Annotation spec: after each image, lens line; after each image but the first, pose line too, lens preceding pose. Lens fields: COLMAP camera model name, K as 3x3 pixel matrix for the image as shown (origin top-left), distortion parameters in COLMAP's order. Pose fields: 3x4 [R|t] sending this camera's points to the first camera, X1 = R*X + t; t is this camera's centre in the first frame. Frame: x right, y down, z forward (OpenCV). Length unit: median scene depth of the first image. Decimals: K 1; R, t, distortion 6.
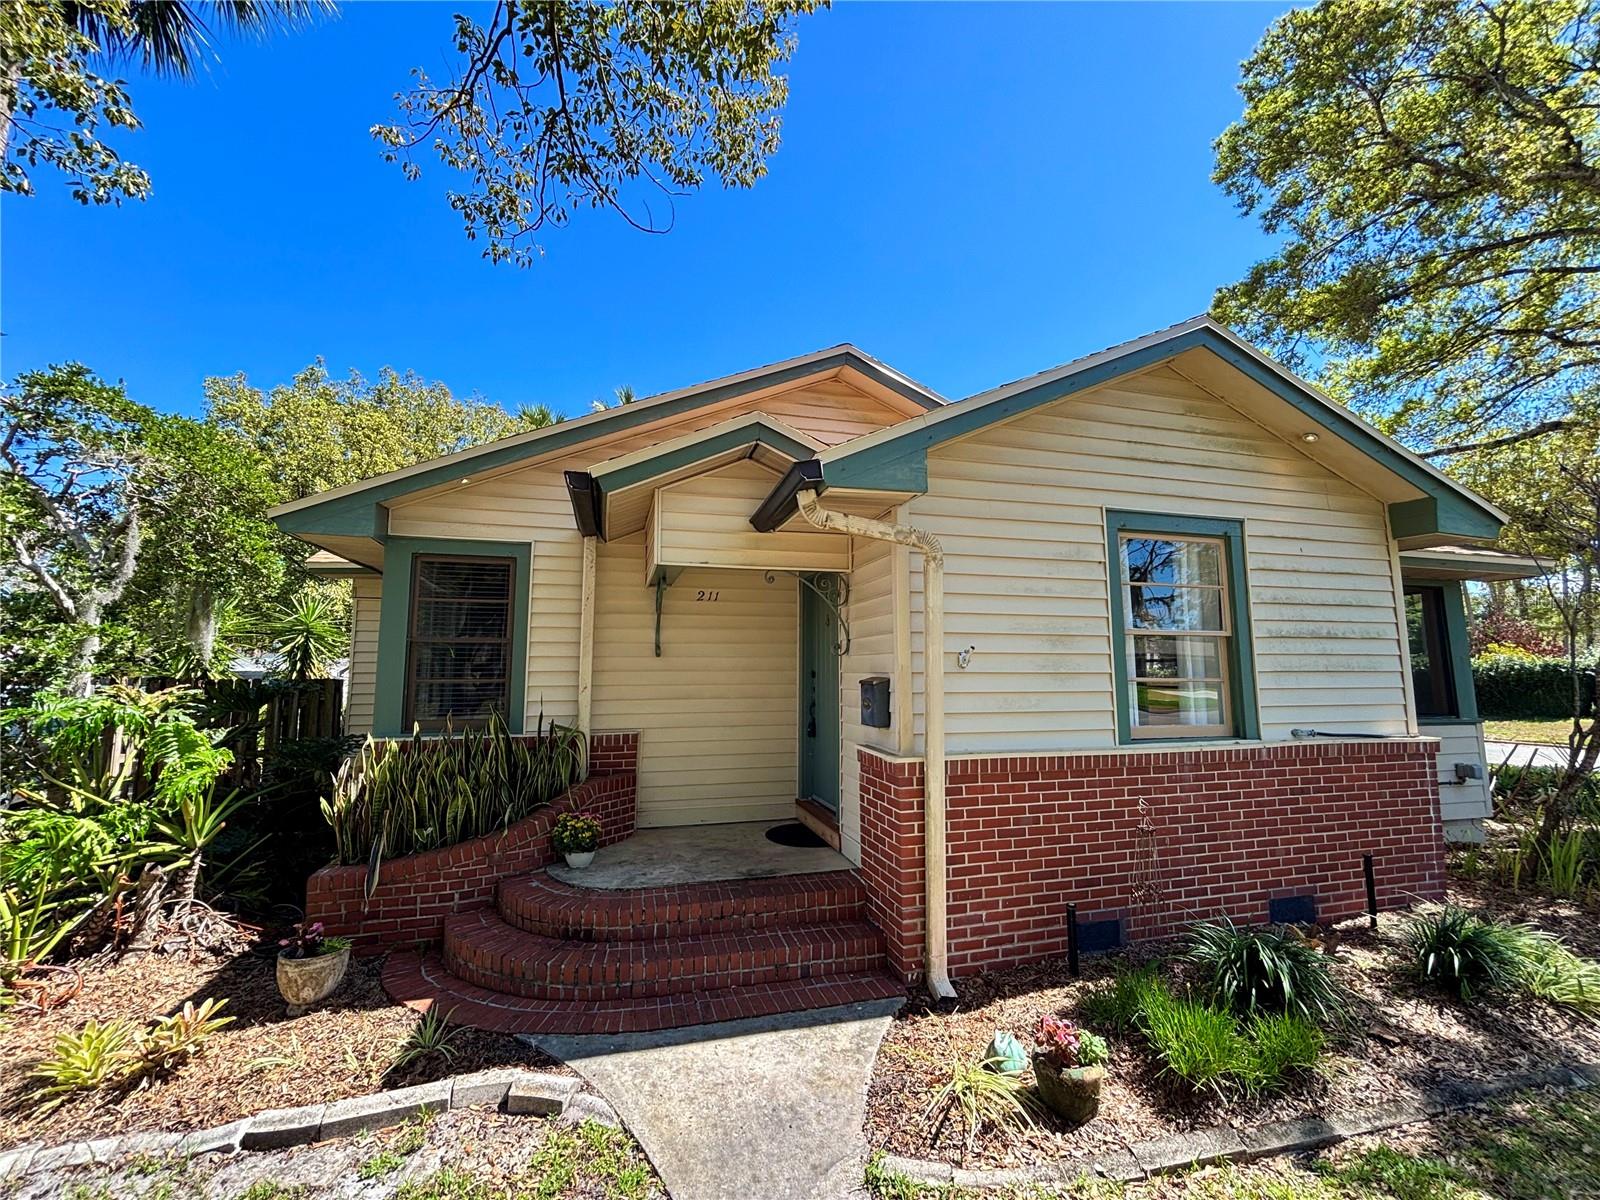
lens RADIAL K [[647.1, 0, 800.0], [0, 647.1, 600.0], [0, 0, 1]] dist [0.000457, -0.000286]
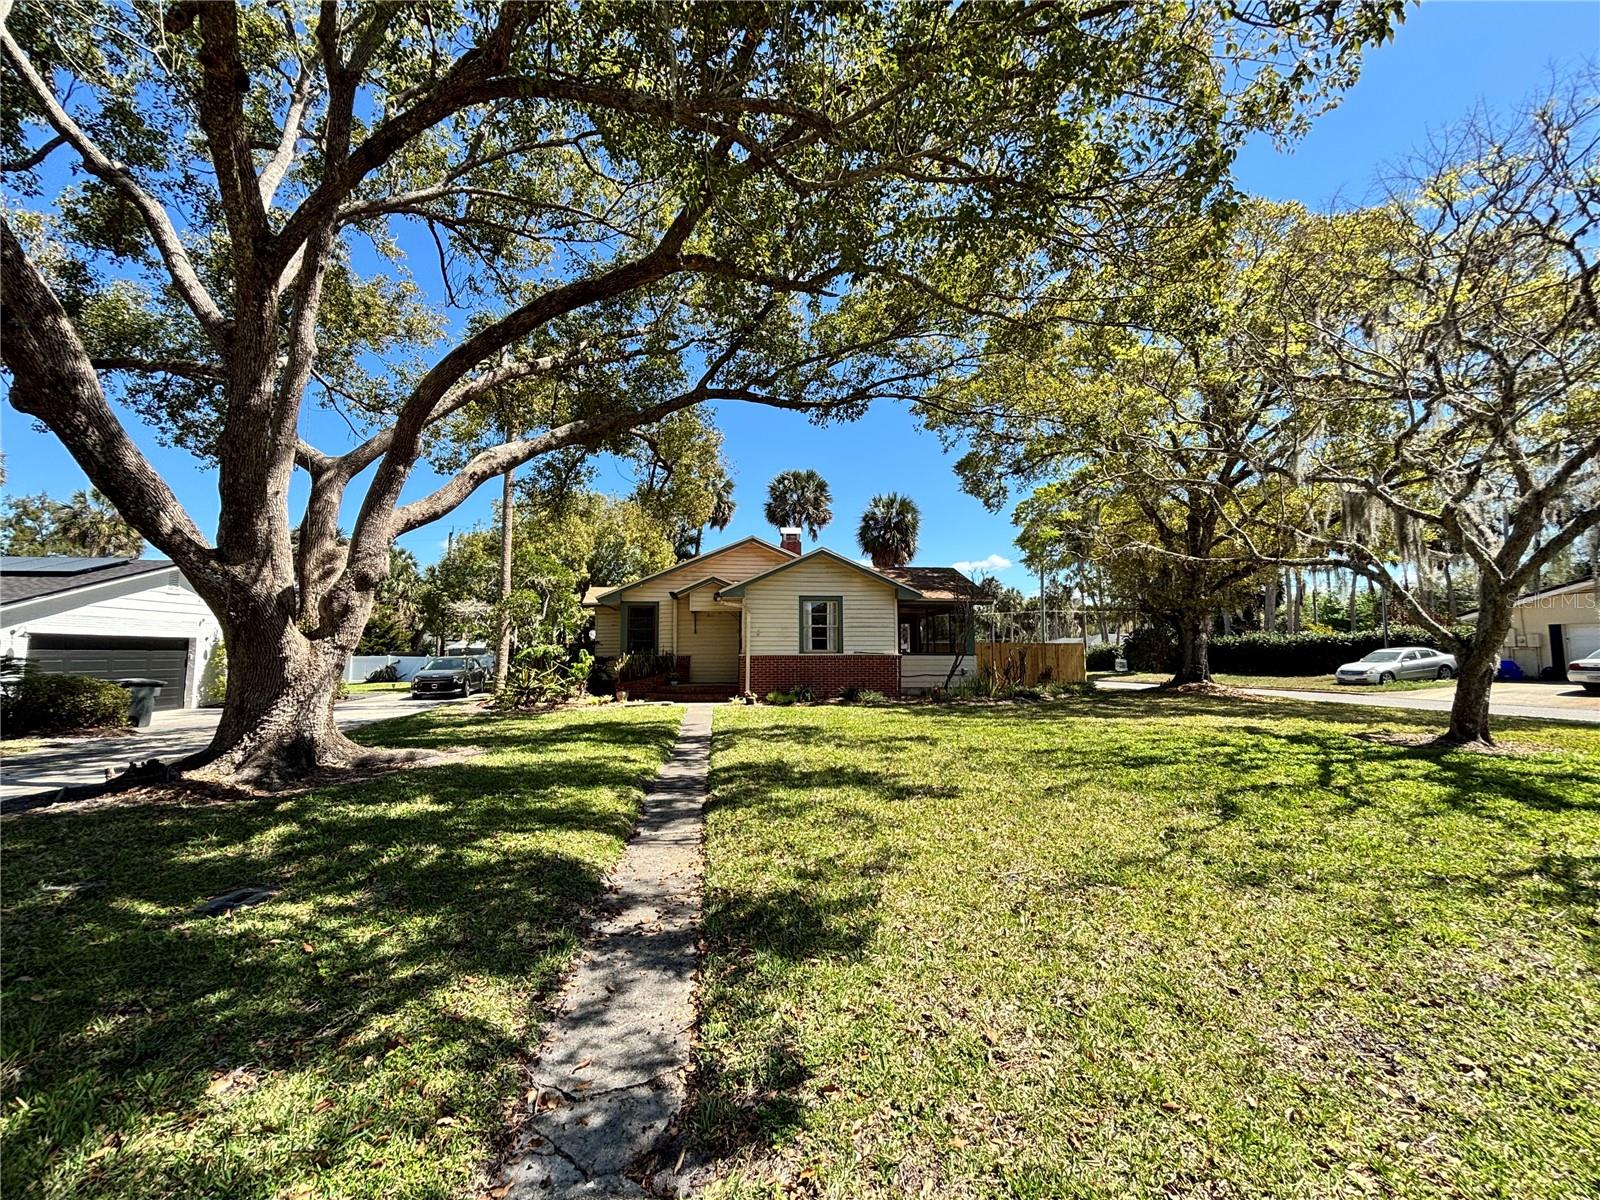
lens RADIAL K [[647.1, 0, 800.0], [0, 647.1, 600.0], [0, 0, 1]] dist [0.000457, -0.000286]
pose [[0.991658, -0.013504, -0.128188, 0.947807], [0.017149, 0.999478, 0.027374, -0.213590], [0.127751, -0.029344, 0.991372, -2.840054]]
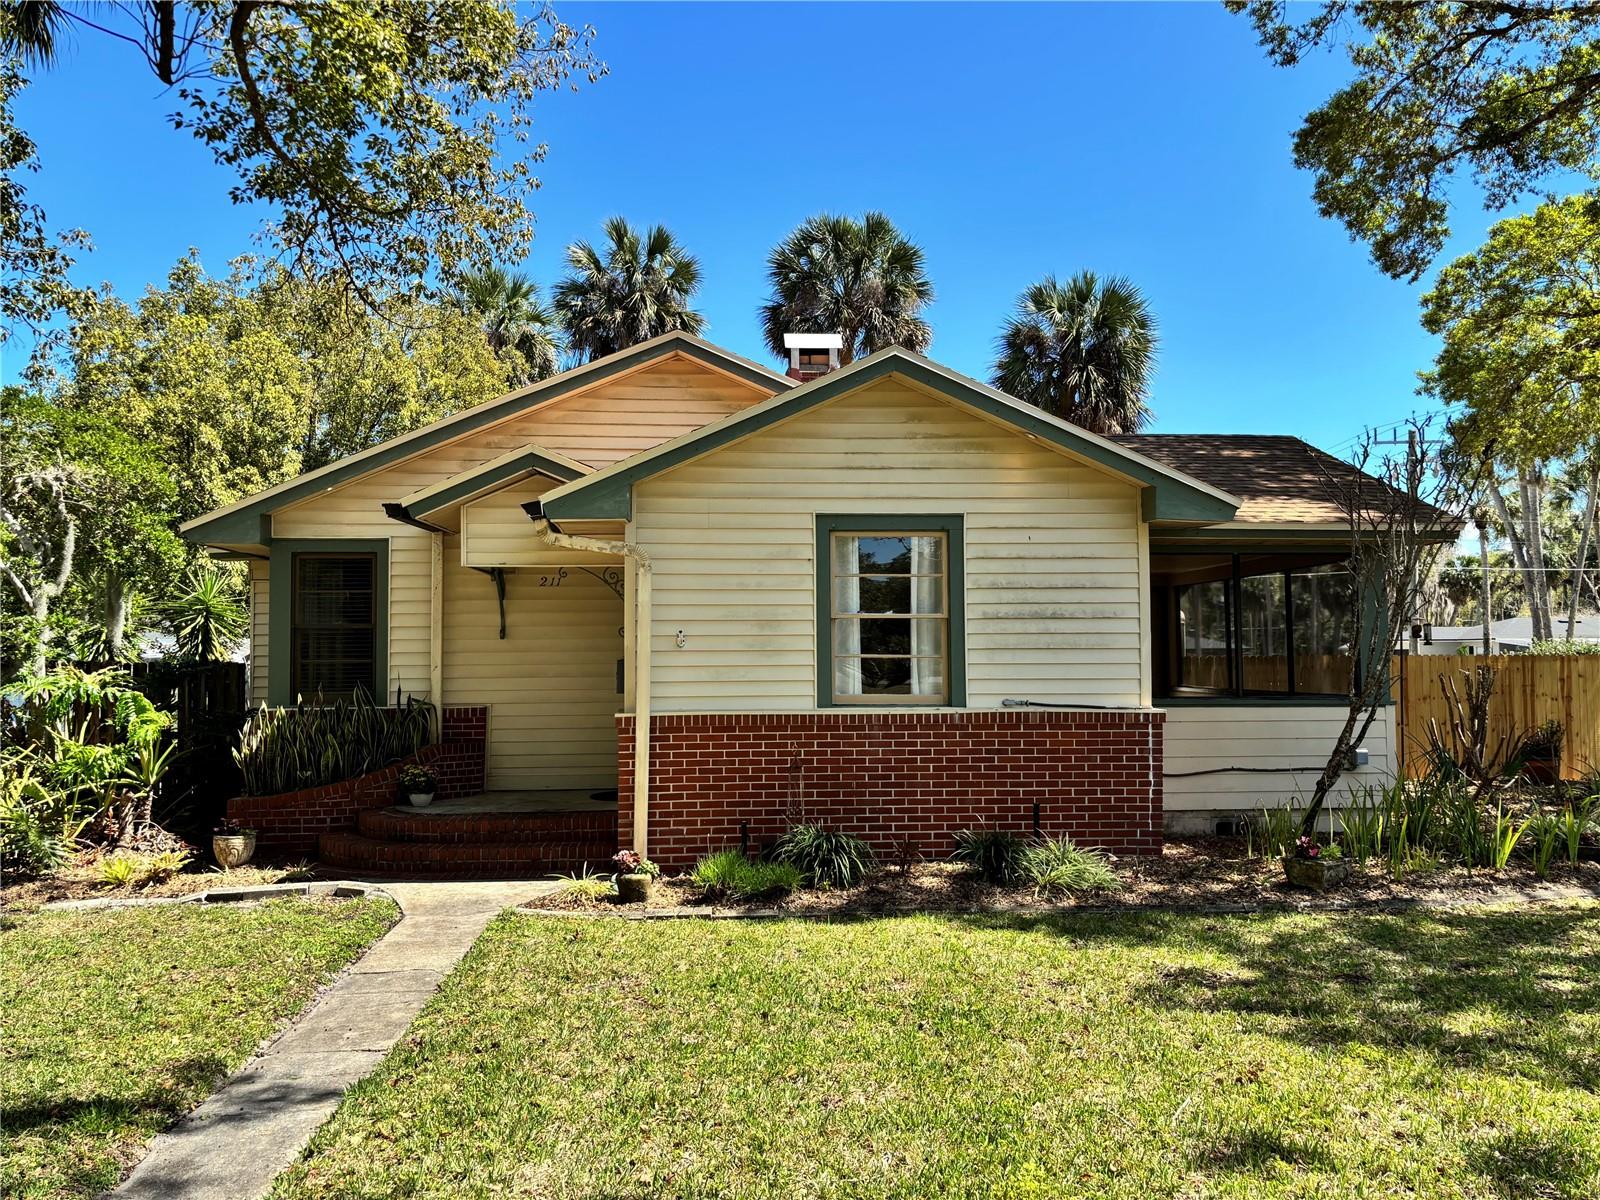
lens RADIAL K [[1207.2, 0, 827.1], [0, 1207.2, 608.1], [0, 0, 1]] dist [0.011429, 0.002952]
pose [[0.985922, -0.011879, -0.166781, 0.823798], [0.023935, 0.997227, 0.070466, -0.118398], [0.165481, -0.073466, 0.983473, -1.141438]]
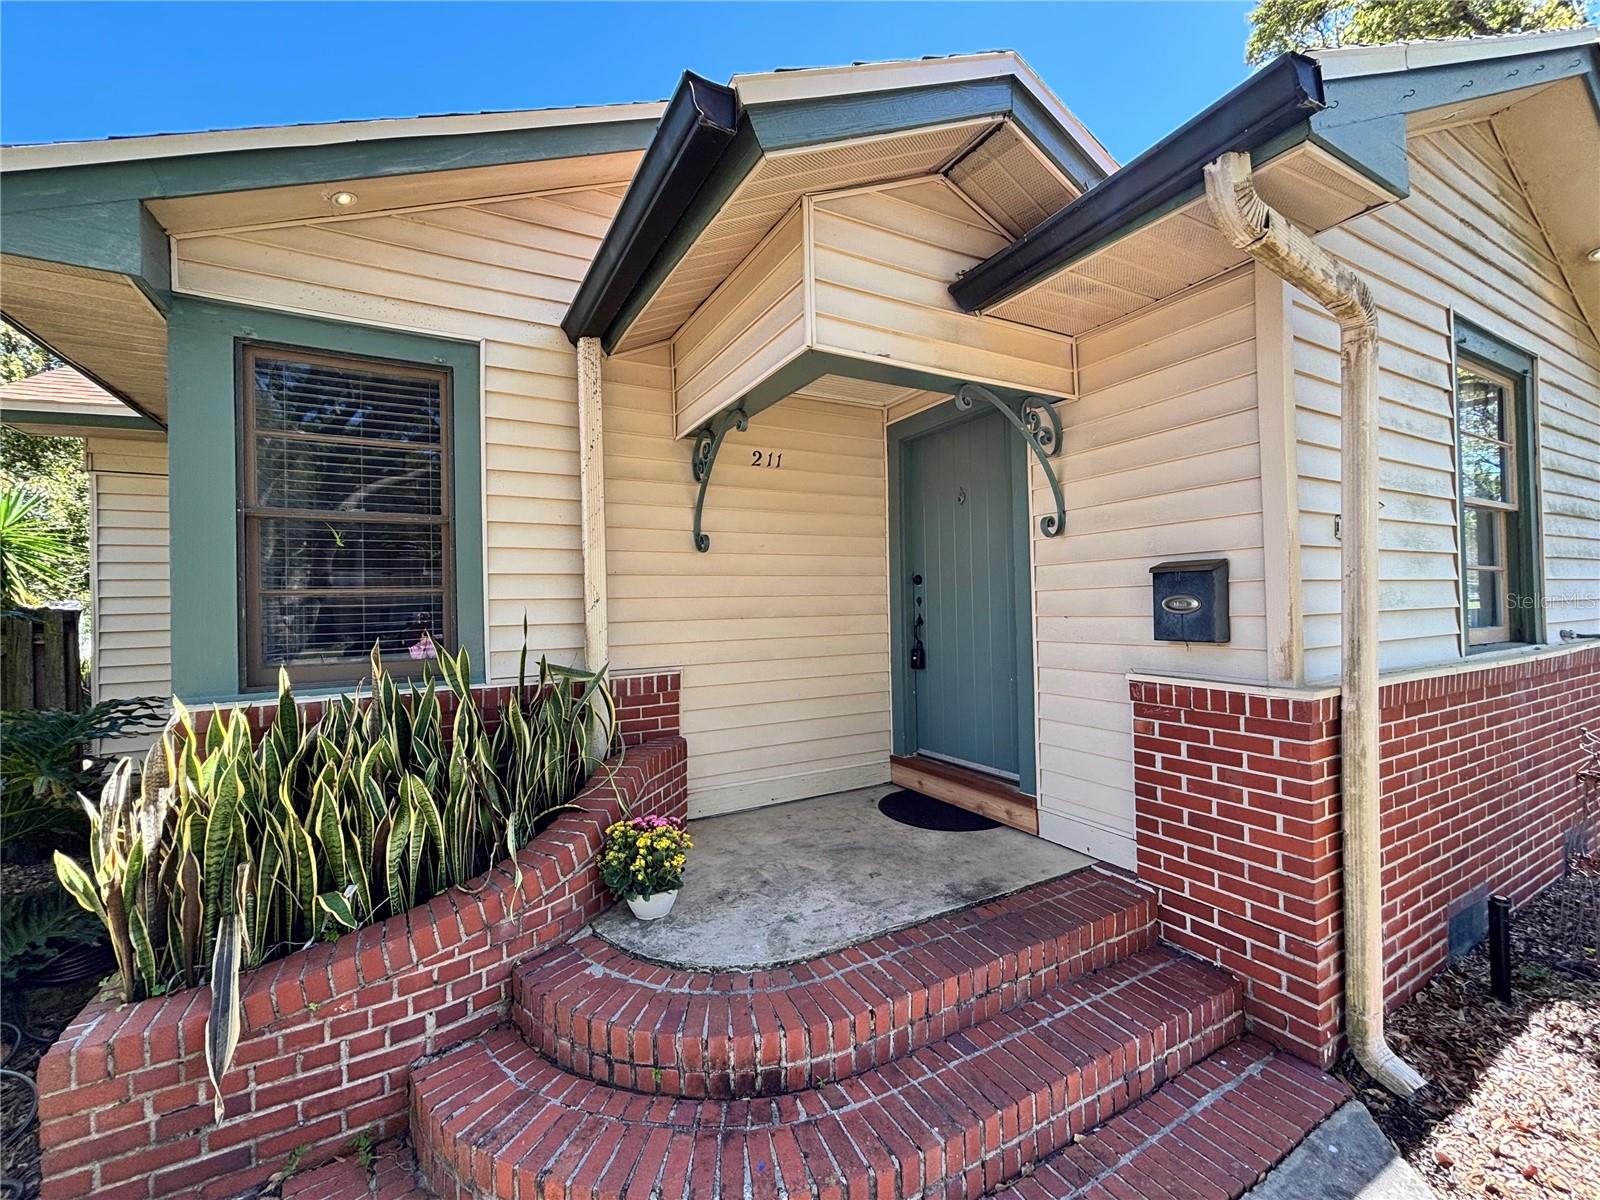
lens RADIAL K [[647.1, 0, 800.0], [0, 647.1, 600.0], [0, 0, 1]] dist [0.000457, -0.000286]
pose [[0.972890, -0.017707, 0.230589, -0.336062], [-0.003993, 0.995630, 0.093299, 0.093642], [-0.231234, -0.091691, 0.968568, 0.458016]]
